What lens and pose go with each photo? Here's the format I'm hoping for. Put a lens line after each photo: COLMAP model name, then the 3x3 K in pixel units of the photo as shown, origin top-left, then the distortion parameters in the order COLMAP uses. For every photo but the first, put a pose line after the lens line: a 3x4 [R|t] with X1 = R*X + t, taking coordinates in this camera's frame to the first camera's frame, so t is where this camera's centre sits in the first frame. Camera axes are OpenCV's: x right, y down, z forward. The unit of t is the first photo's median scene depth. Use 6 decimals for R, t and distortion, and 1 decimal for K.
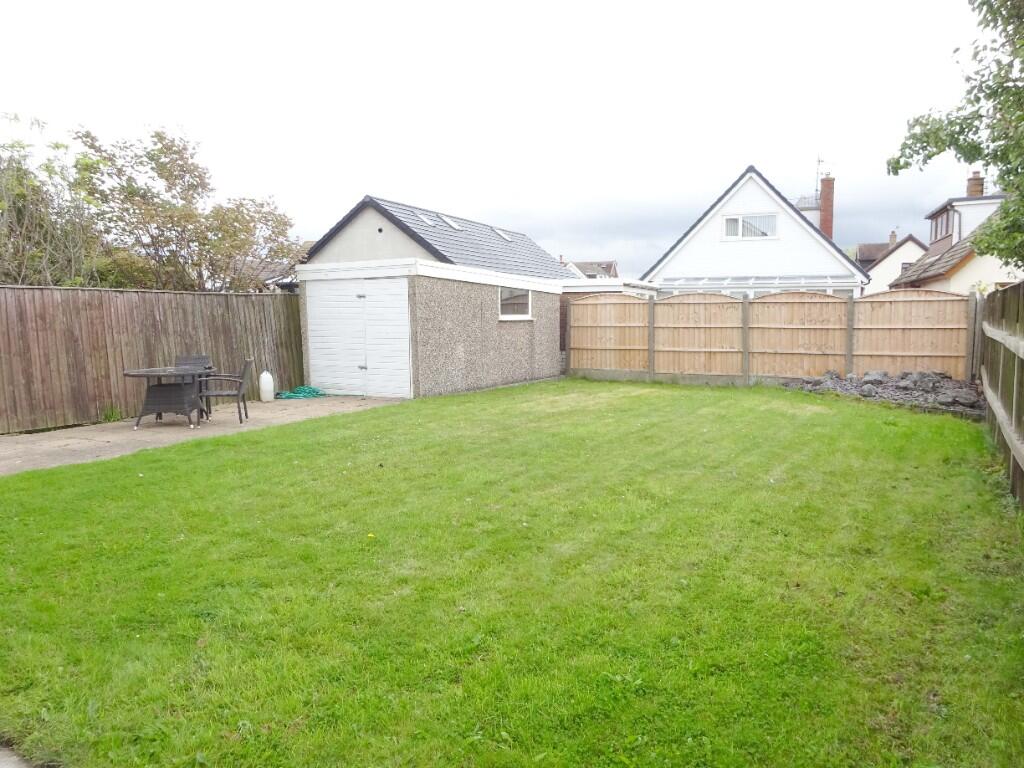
lens RADIAL K [[734.6, 0, 512.0], [0, 734.6, 384.0], [0, 0, 1]] dist [-0.005763, 0.000730]
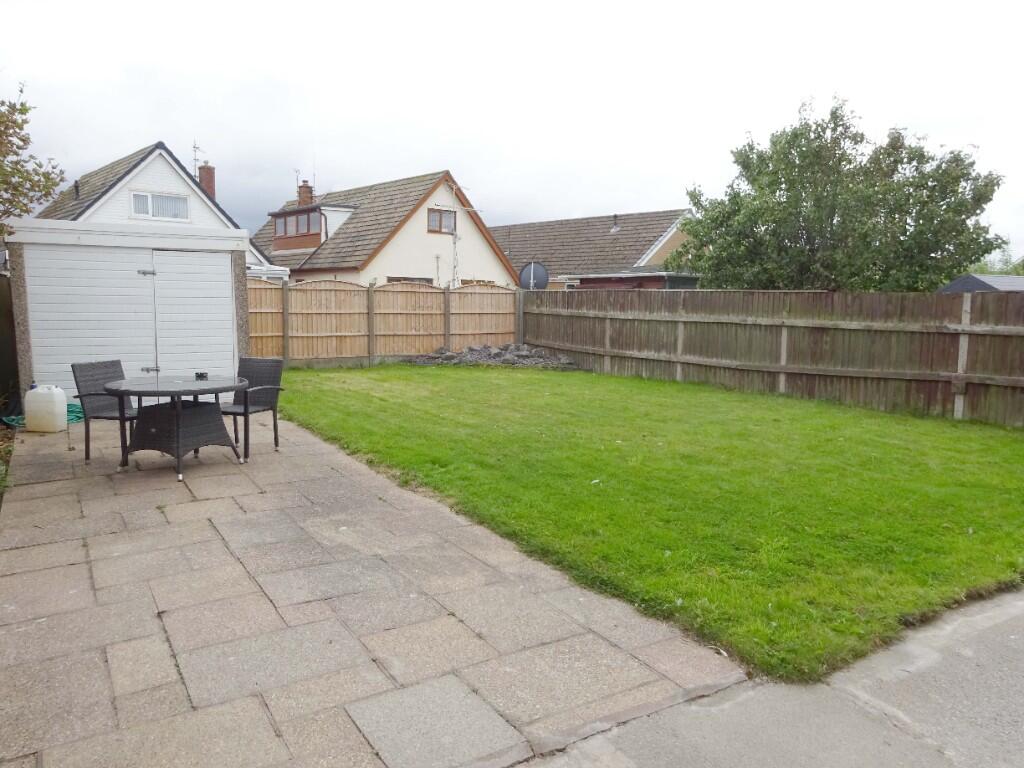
lens RADIAL K [[752.5, 0, 512.0], [0, 752.5, 384.0], [0, 0, 1]] dist [-0.007054, 0.005381]
pose [[0.486008, -0.085718, 0.869741, -0.568336], [0.070534, 0.995779, 0.058725, -0.021009], [-0.871104, 0.032806, 0.490002, 0.249798]]
